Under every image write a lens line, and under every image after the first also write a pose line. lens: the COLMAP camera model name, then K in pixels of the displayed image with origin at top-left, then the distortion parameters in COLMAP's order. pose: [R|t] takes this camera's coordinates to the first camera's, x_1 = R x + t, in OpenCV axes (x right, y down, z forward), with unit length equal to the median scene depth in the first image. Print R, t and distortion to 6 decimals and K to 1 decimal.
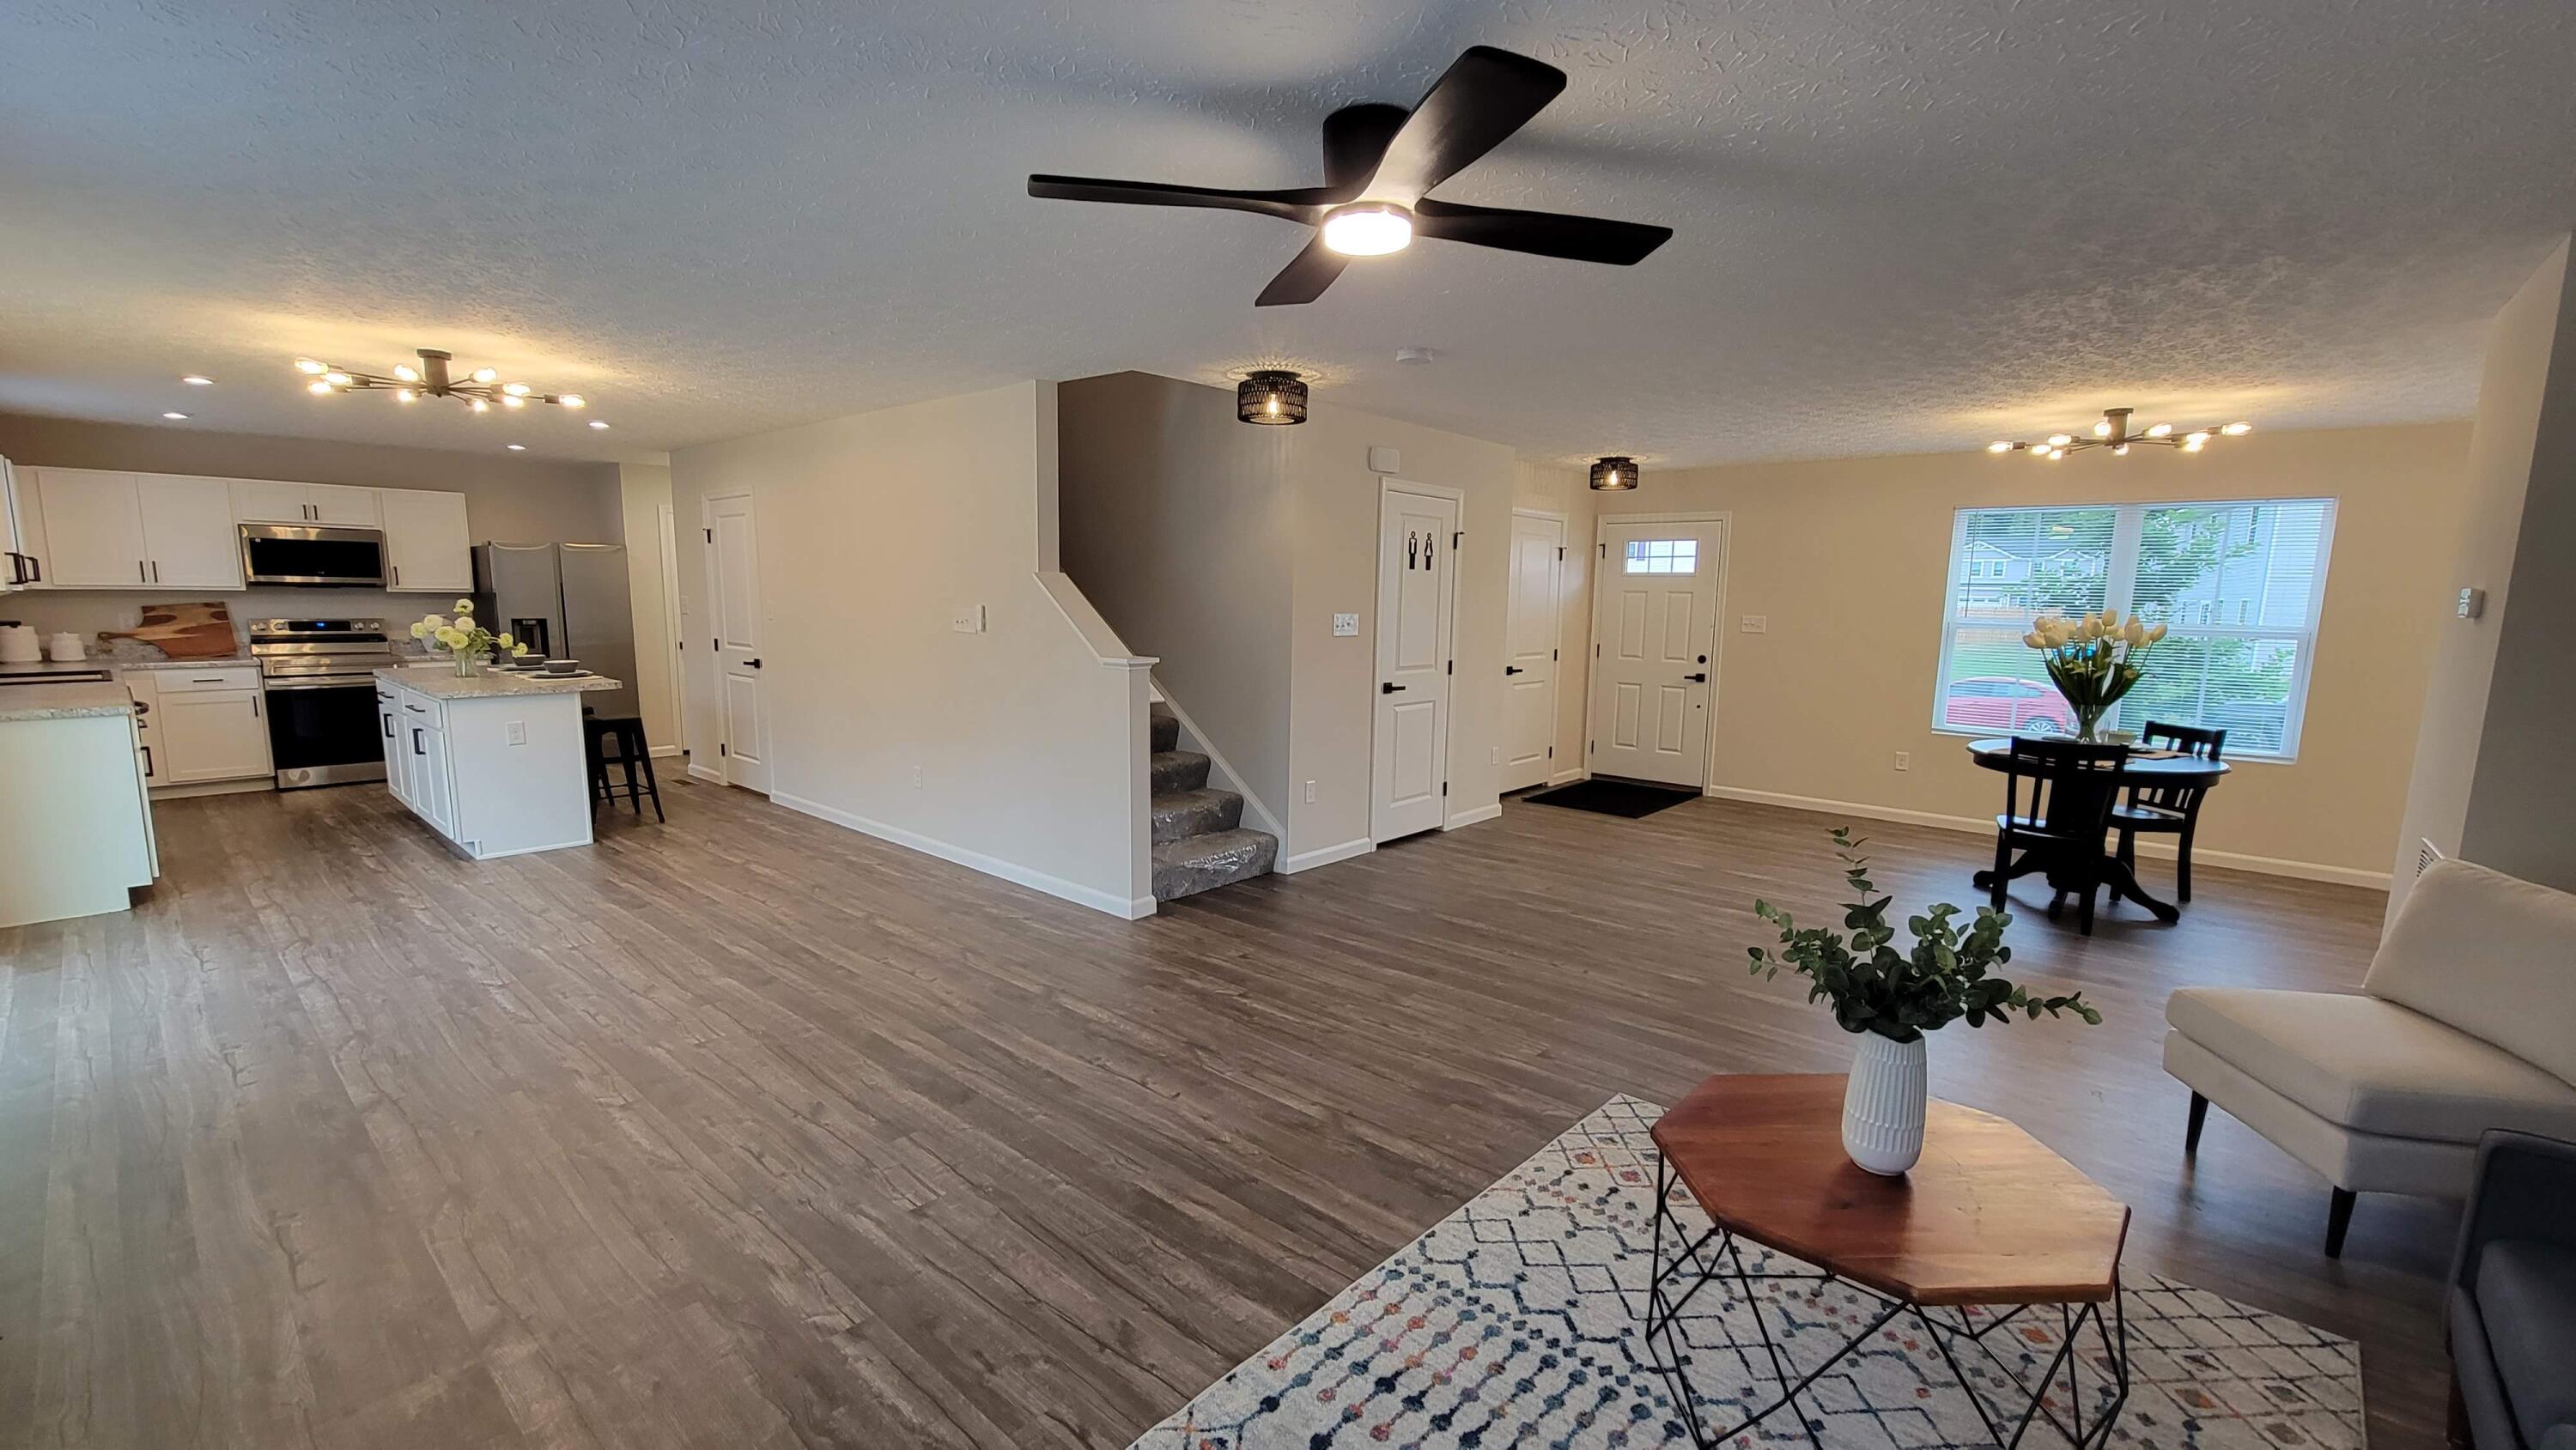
lens RADIAL K [[1054.7, 0, 1298.2], [0, 1054.7, 758.9], [0, 0, 1]] dist [-0.005426, -0.000500]
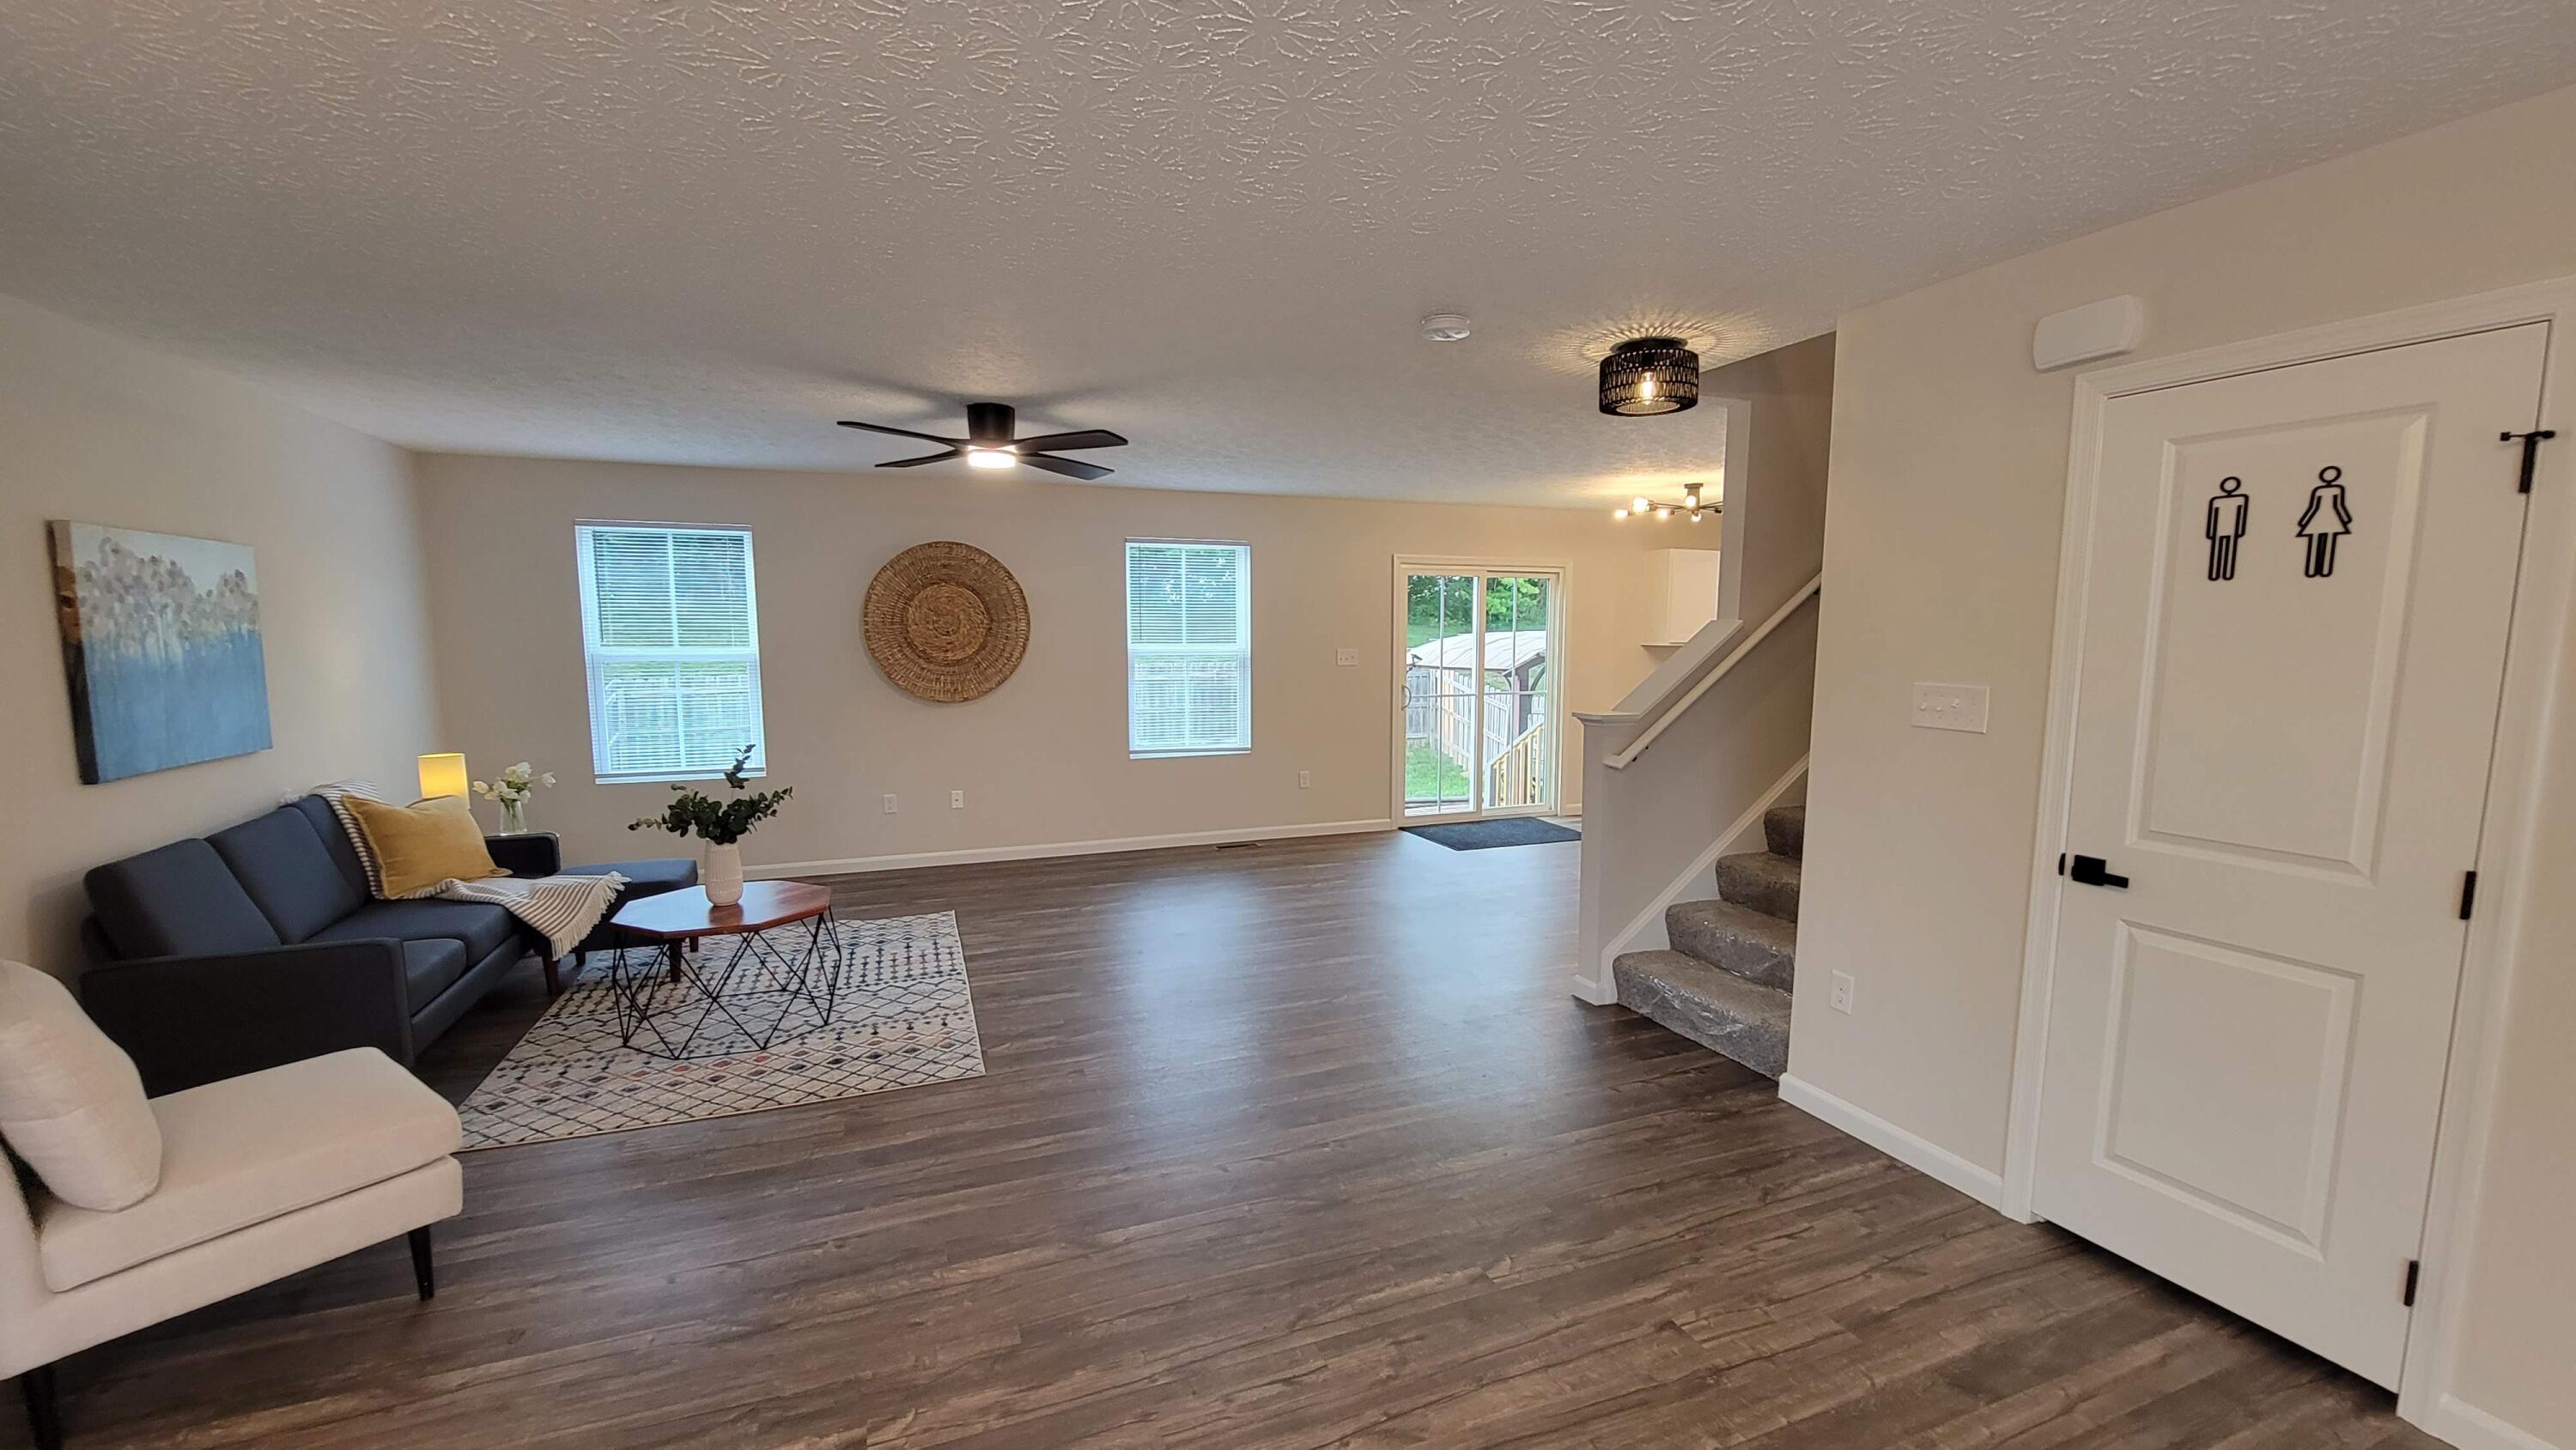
lens RADIAL K [[1054.7, 0, 1298.2], [0, 1054.7, 758.9], [0, 0, 1]] dist [-0.005426, -0.000500]
pose [[-0.449278, 0.085313, -0.889309, 0.746276], [-0.148082, 0.974549, 0.168301, -0.168332], [0.881034, 0.207304, -0.425211, 1.123619]]
